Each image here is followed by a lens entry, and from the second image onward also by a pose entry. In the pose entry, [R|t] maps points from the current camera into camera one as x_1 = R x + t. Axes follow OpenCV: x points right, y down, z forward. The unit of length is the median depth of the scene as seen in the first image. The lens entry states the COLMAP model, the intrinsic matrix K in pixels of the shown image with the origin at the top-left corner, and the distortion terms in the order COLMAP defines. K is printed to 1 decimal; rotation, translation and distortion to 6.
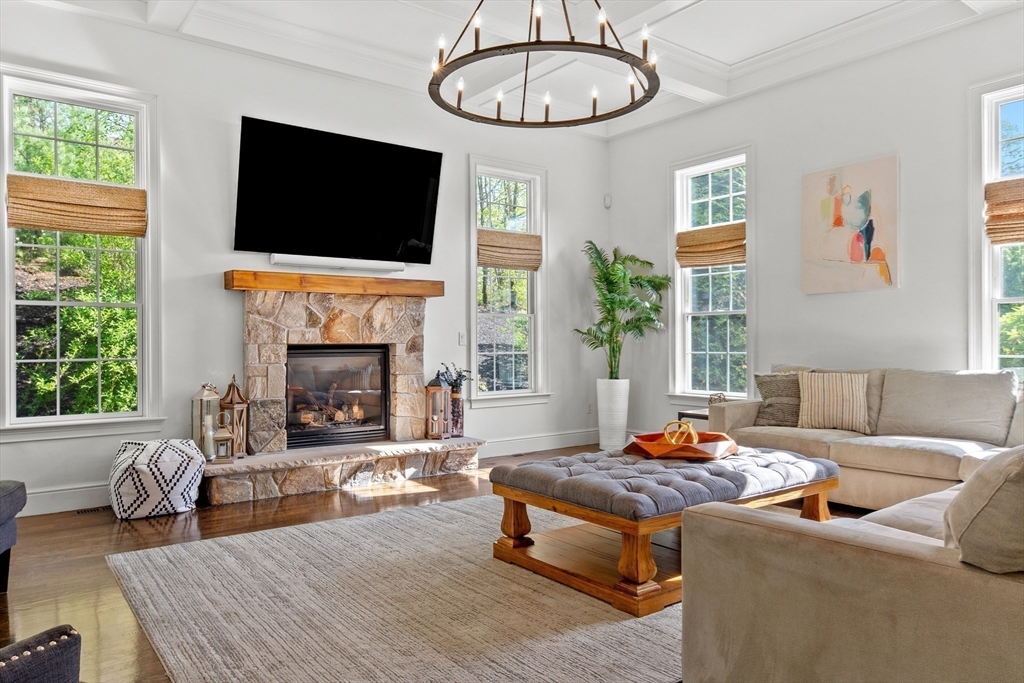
lens RADIAL K [[700.5, 0, 516.4], [0, 700.5, 346.8], [0, 0, 1]] dist [0.009222, 0.001613]
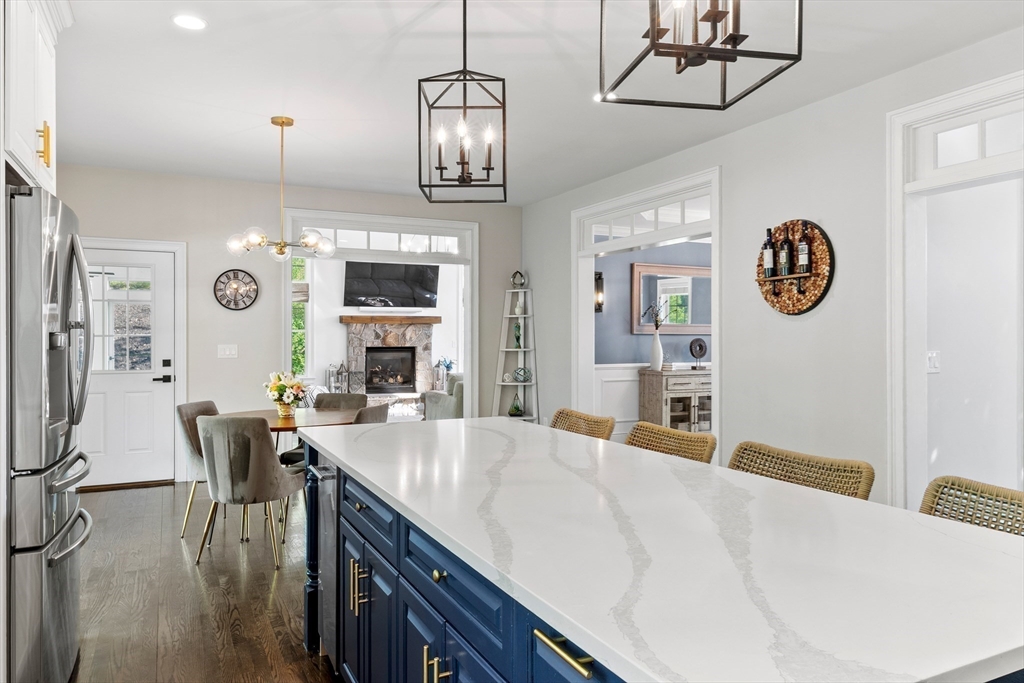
lens RADIAL K [[700.5, 0, 506.2], [0, 700.5, 343.0], [0, 0, 1]] dist [0.009222, 0.001613]
pose [[0.977344, -0.001637, -0.211649, 0.560668], [0.001153, 0.999996, -0.002409, -0.010419], [0.211653, 0.002111, 0.977343, -1.050229]]
